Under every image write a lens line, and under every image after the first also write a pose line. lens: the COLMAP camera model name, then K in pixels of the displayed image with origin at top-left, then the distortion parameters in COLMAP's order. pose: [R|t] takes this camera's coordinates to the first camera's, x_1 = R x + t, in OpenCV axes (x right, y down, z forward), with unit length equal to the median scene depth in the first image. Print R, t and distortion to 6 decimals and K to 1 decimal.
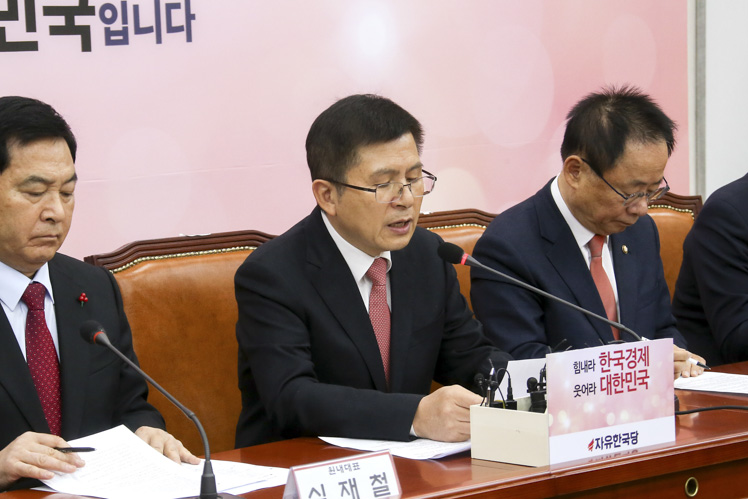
lens RADIAL K [[2703.2, 0, 374.0], [0, 2703.2, 249.5], [0, 0, 1]] dist [0.708786, -4.141653]
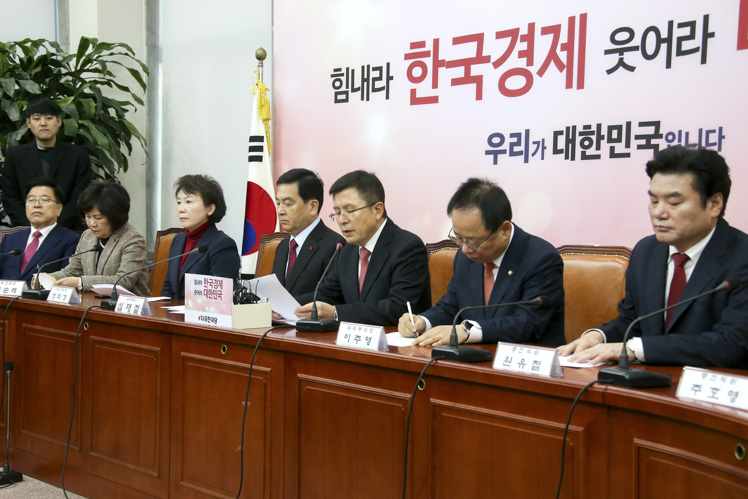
lens RADIAL K [[1213.8, 0, 374.0], [0, 1213.8, 249.5], [0, 0, 1]] dist [0.271143, 0.144132]
pose [[-0.075496, 0.059279, -0.995383, 0.971670], [-0.096150, 0.993147, 0.066439, -0.059276], [0.992500, 0.100722, -0.069279, 1.096933]]
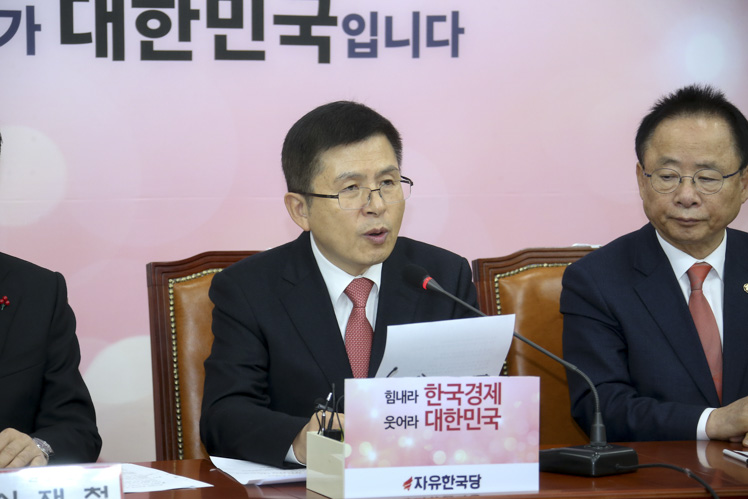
lens RADIAL K [[2982.4, 0, 374.0], [0, 2982.4, 249.5], [0, 0, 1]] dist [0.795119, 5.367807]
pose [[0.909979, 0.054145, -0.411105, 0.436803], [-0.064762, 0.997829, -0.011931, 0.005334], [0.409566, 0.037481, 0.911510, 0.064003]]
